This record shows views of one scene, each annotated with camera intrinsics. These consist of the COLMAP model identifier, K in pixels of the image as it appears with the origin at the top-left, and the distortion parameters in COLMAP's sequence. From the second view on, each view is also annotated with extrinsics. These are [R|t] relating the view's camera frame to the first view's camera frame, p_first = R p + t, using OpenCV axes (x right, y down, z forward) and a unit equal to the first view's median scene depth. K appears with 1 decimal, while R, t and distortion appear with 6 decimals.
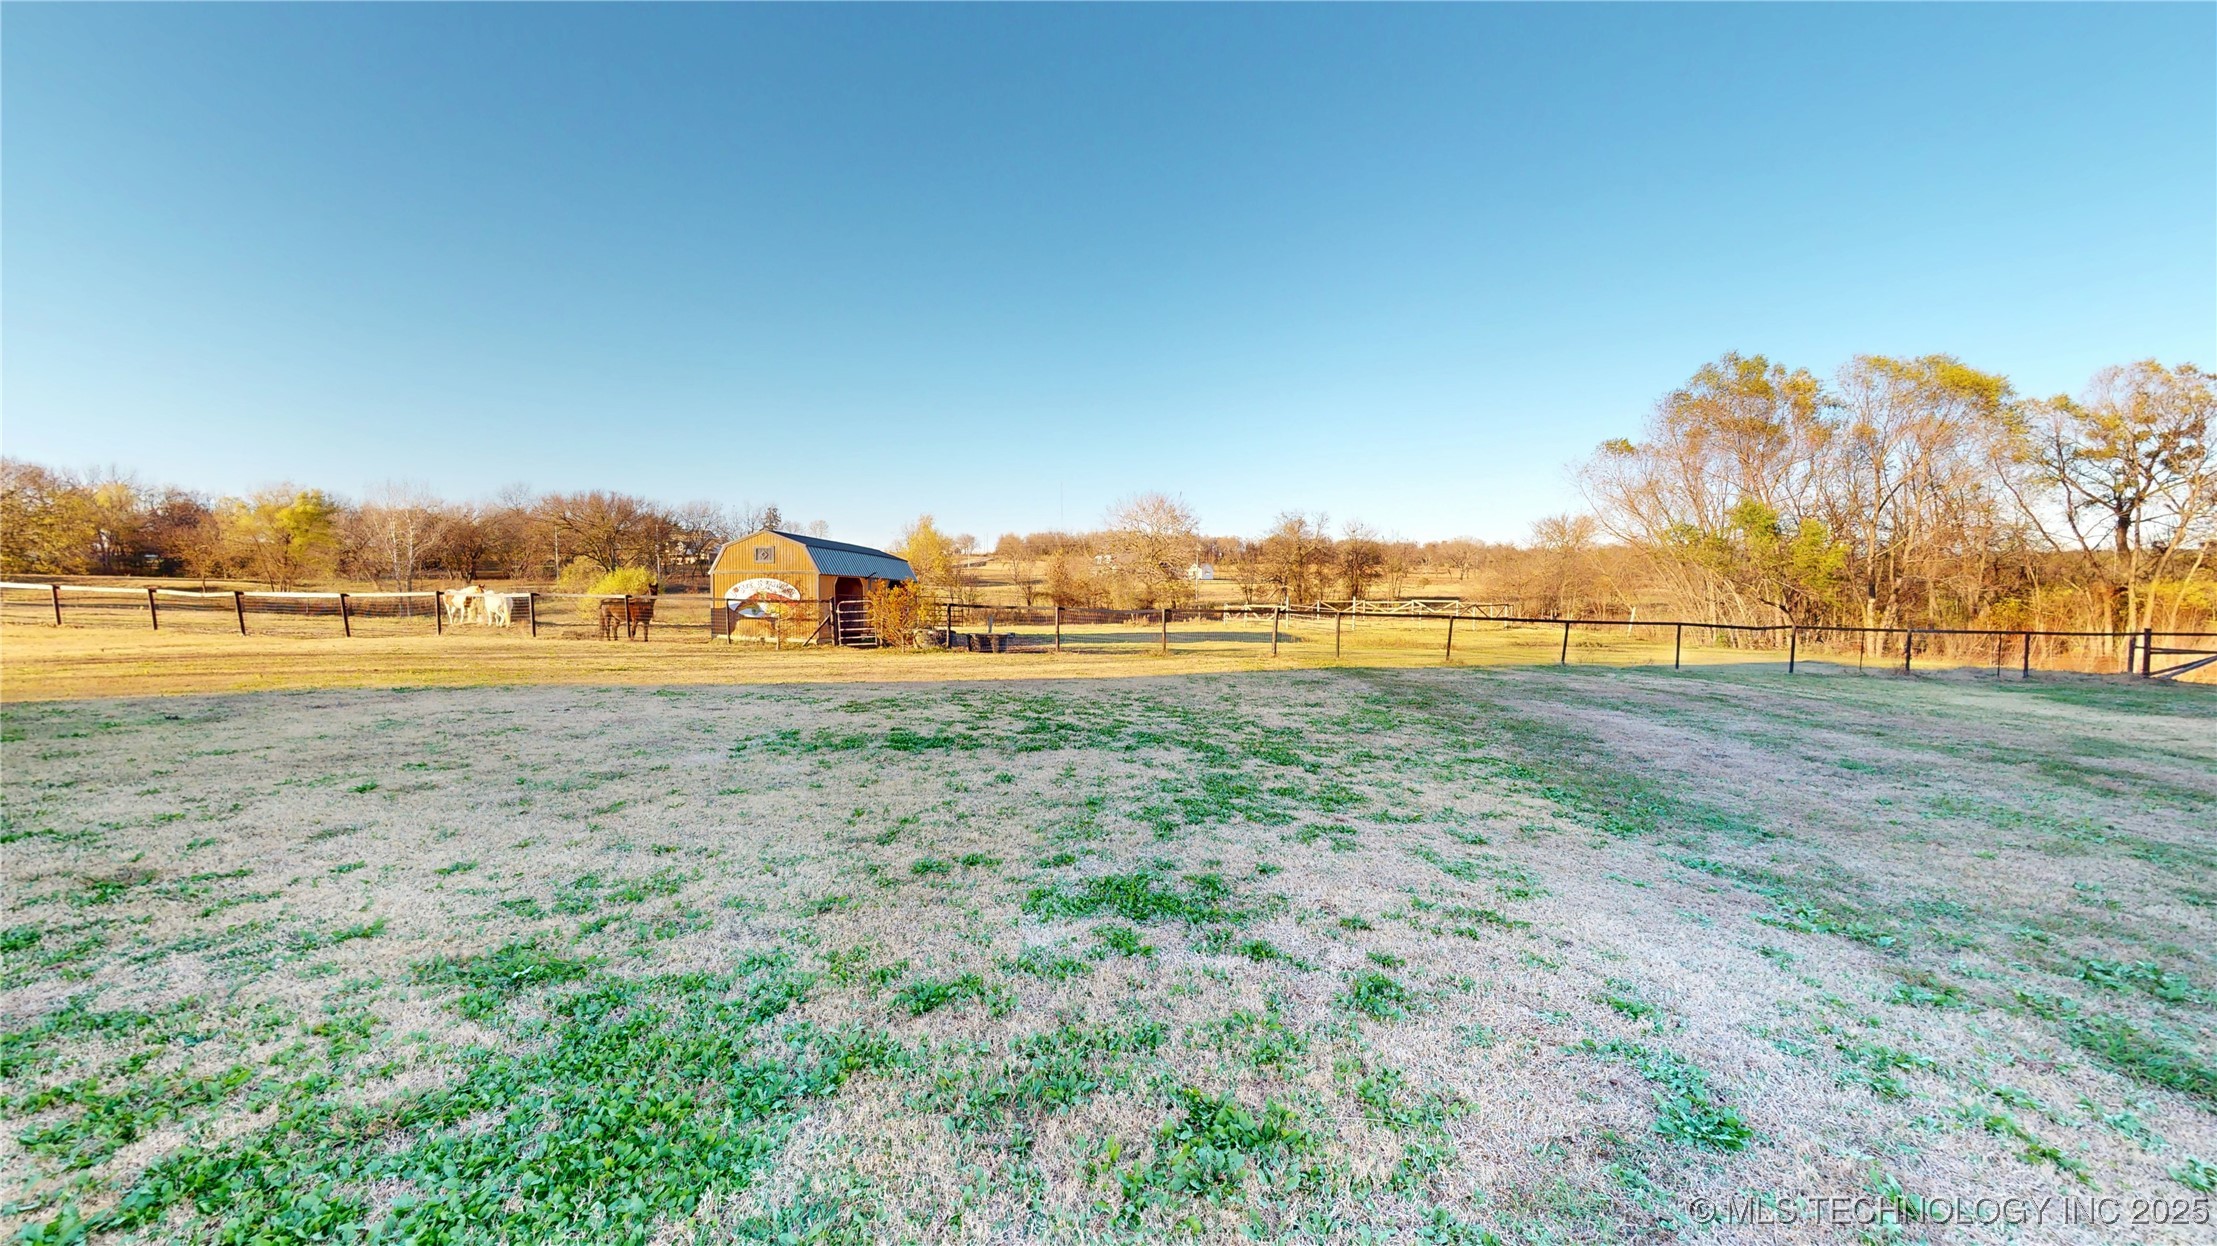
lens RADIAL K [[813.8, 0, 1106.3], [0, 813.8, 625.5], [0, 0, 1]] dist [0.000413, -0.000127]
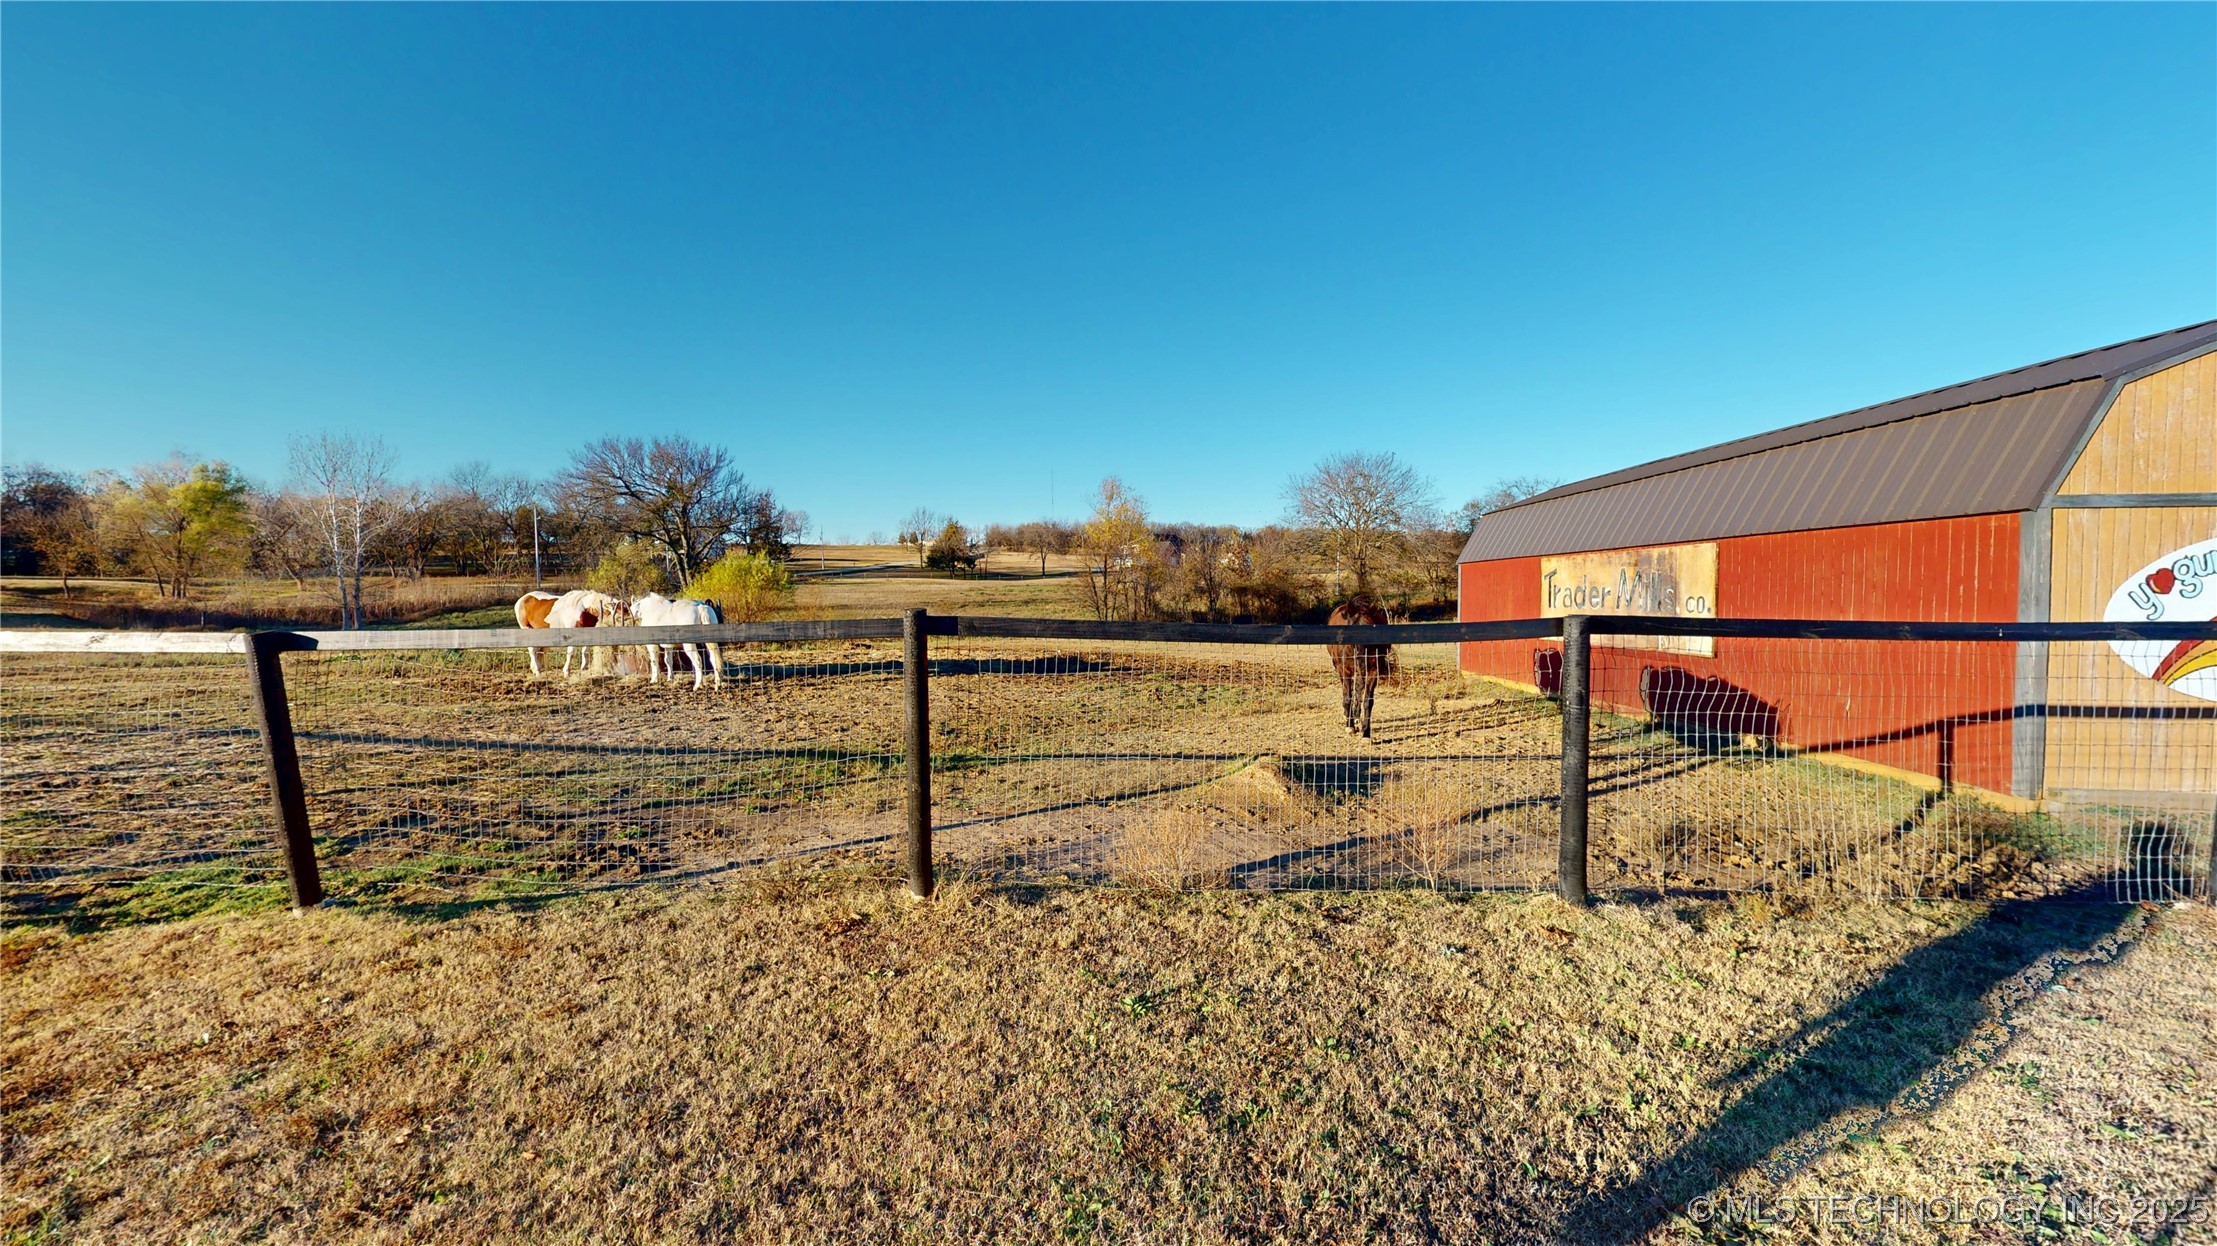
lens RADIAL K [[813.8, 0, 1103.8], [0, 813.8, 623.3], [0, 0, 1]] dist [0.000413, -0.000127]
pose [[0.998619, -0.008038, 0.051912, -0.397541], [0.007878, 0.999964, 0.003293, -0.020042], [-0.051937, -0.002880, 0.998646, 0.422006]]
